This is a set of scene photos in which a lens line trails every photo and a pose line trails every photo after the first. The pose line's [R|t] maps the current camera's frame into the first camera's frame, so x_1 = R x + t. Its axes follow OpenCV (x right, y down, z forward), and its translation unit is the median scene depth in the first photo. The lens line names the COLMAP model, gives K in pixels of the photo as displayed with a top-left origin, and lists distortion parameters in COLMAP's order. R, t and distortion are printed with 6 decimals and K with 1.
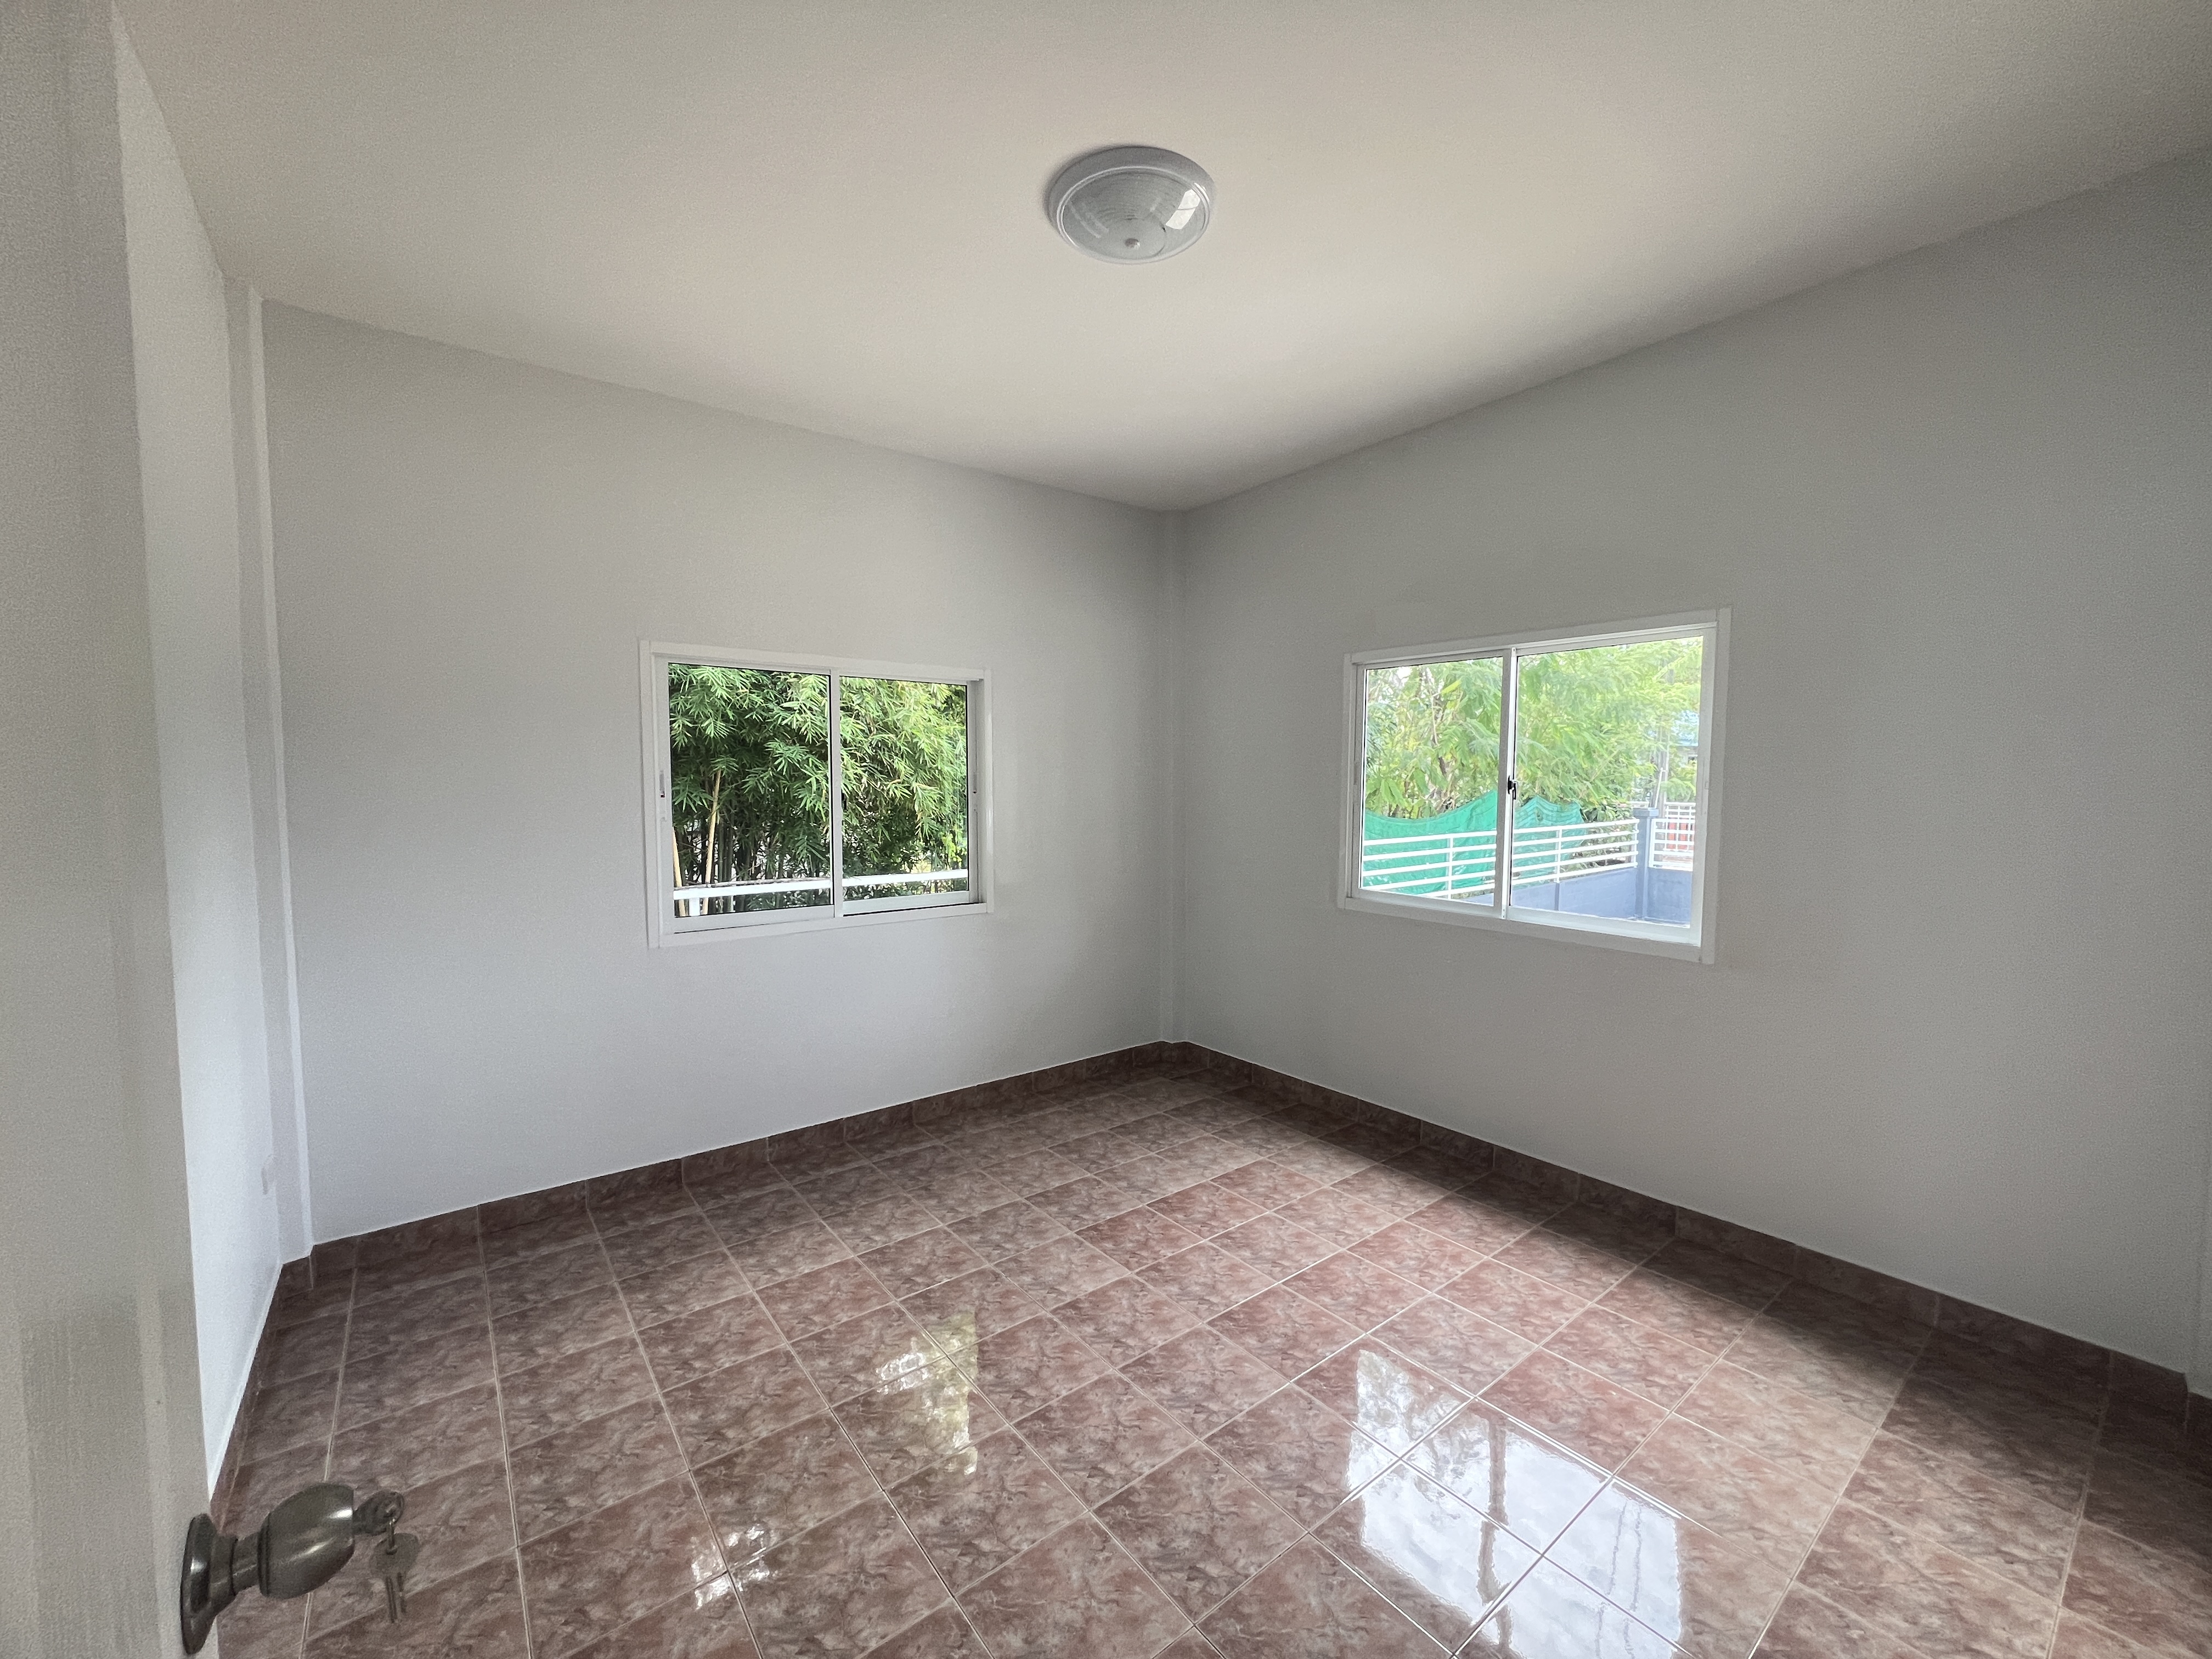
lens RADIAL K [[878.5, 0, 1105.5], [0, 878.5, 837.0], [0, 0, 1]] dist [-0.004183, -0.000337]
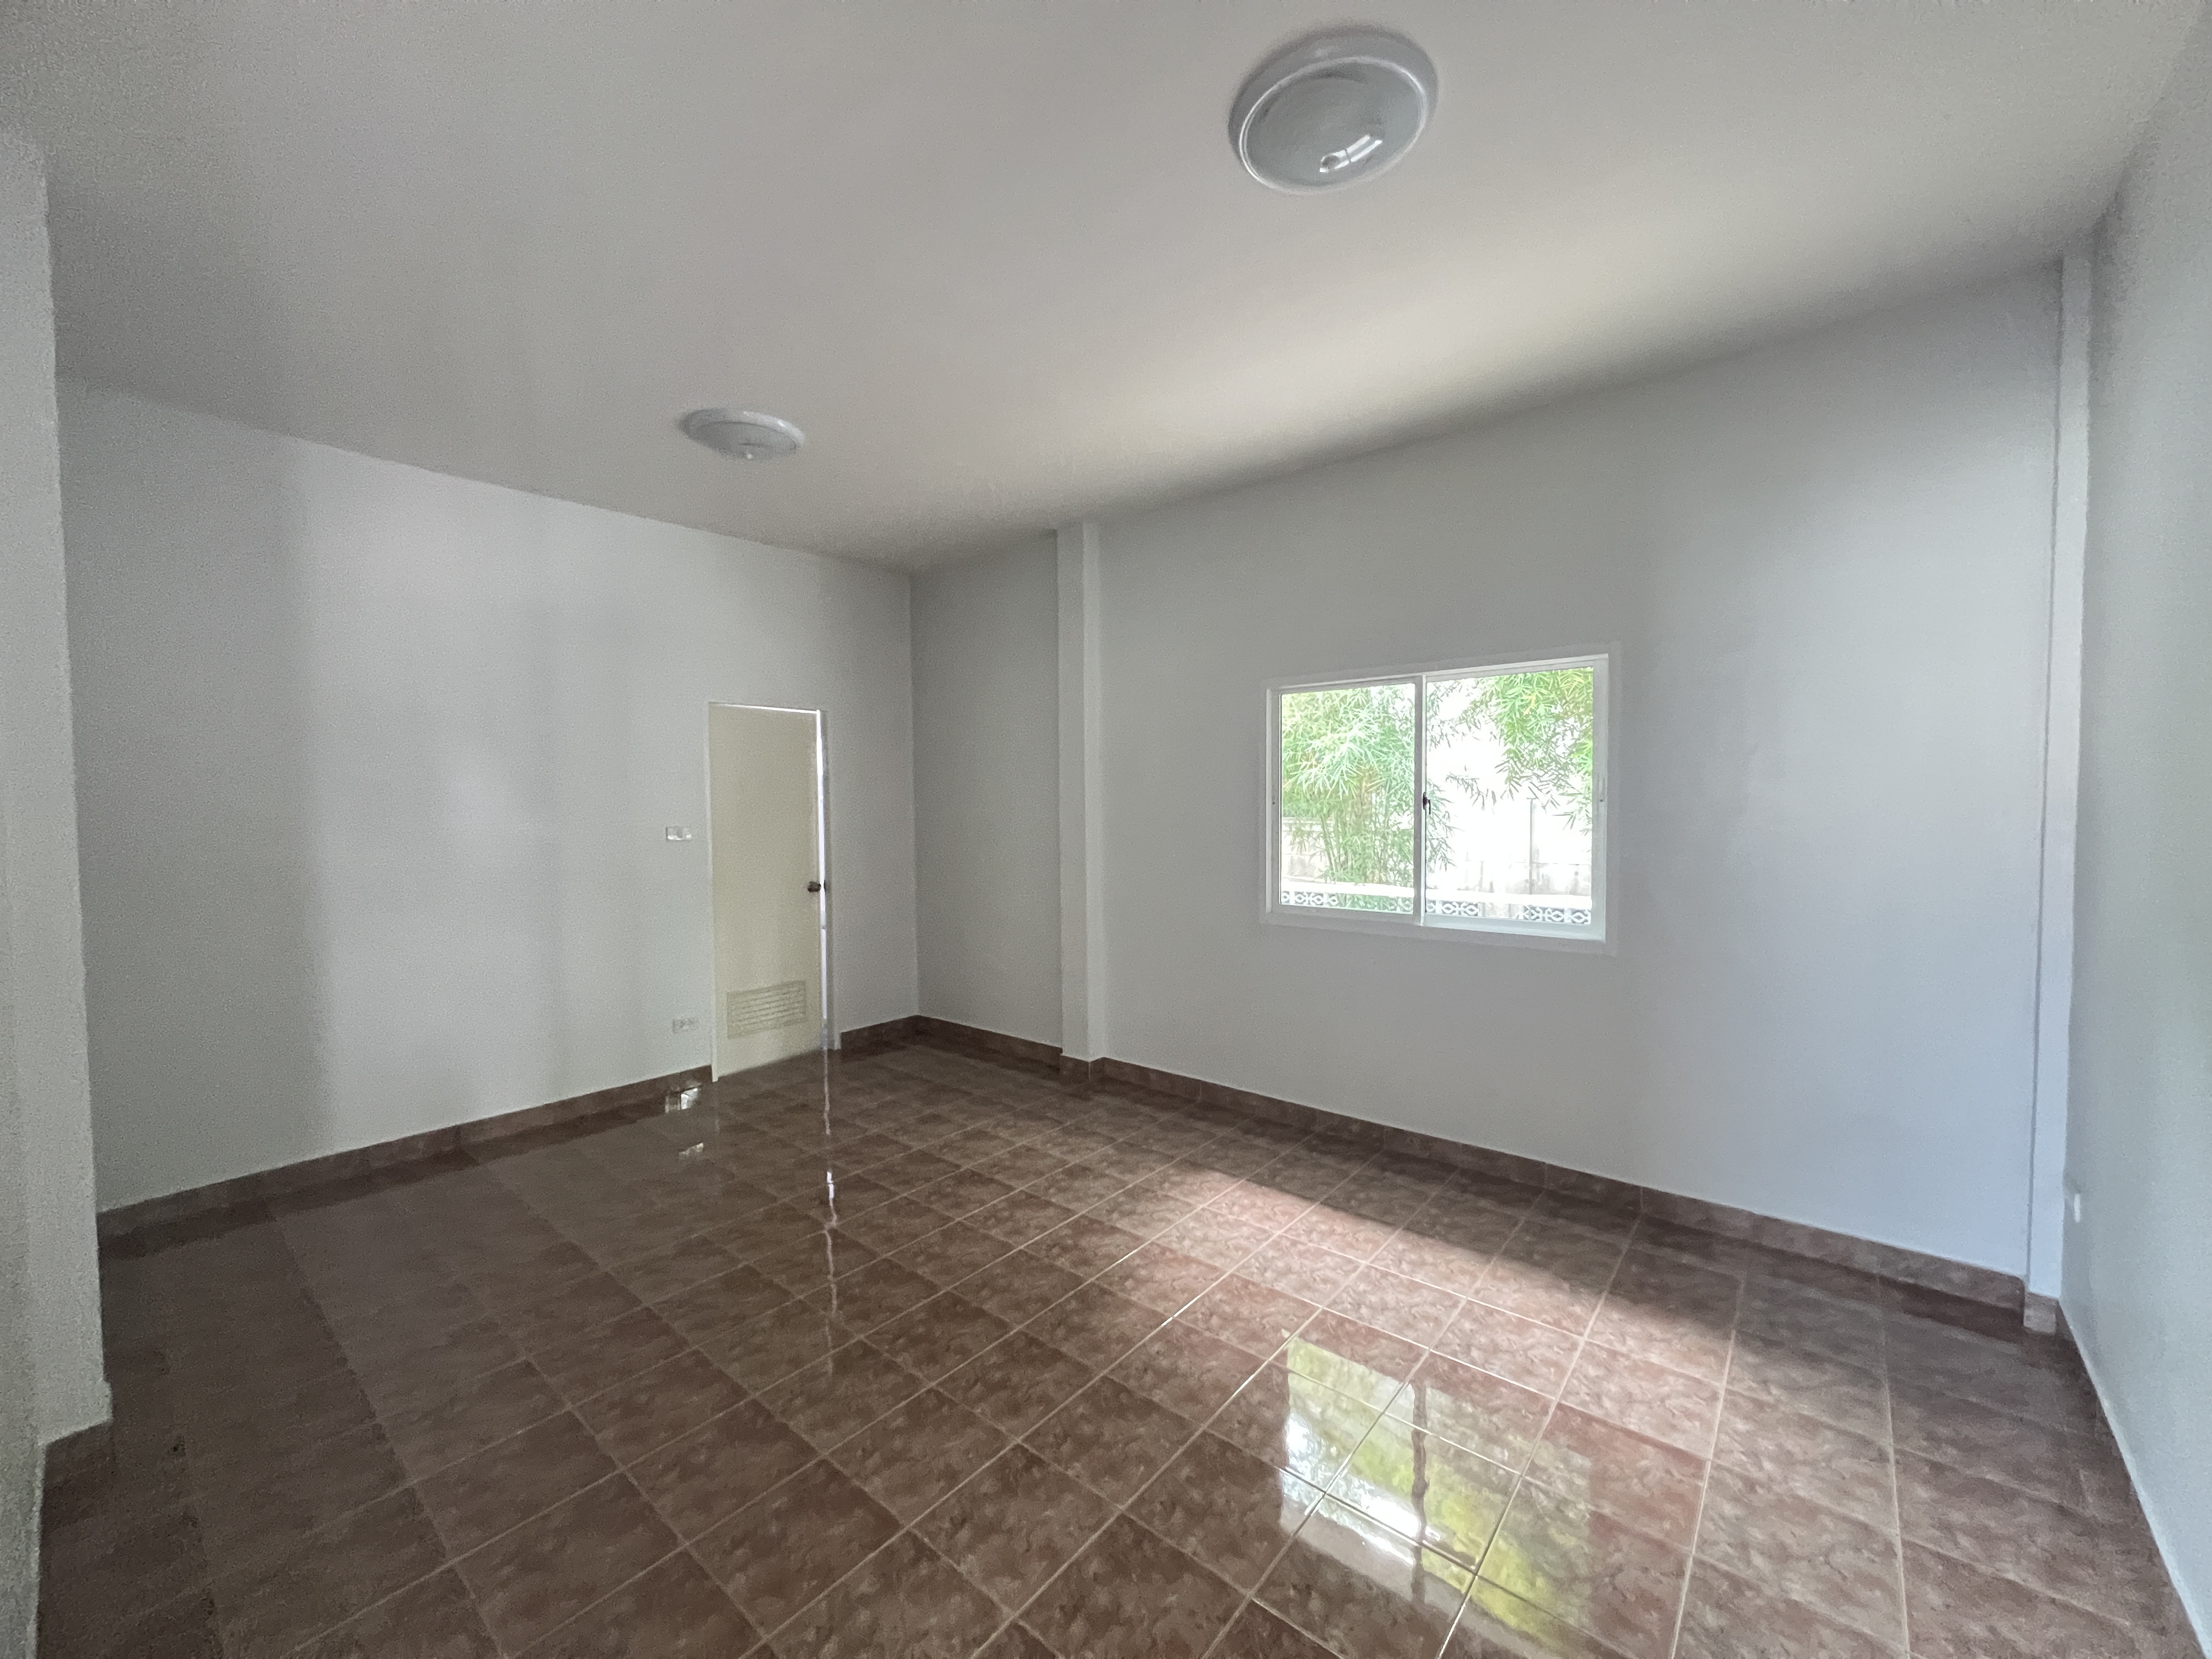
lens RADIAL K [[894.0, 0, 1106.0], [0, 894.0, 829.5], [0, 0, 1]] dist [0.001109, -0.000116]
pose [[0.201840, 0.040663, -0.978574, 0.843279], [-0.044311, 0.998494, 0.032352, -0.046506], [0.978416, 0.036832, 0.203338, 0.649640]]
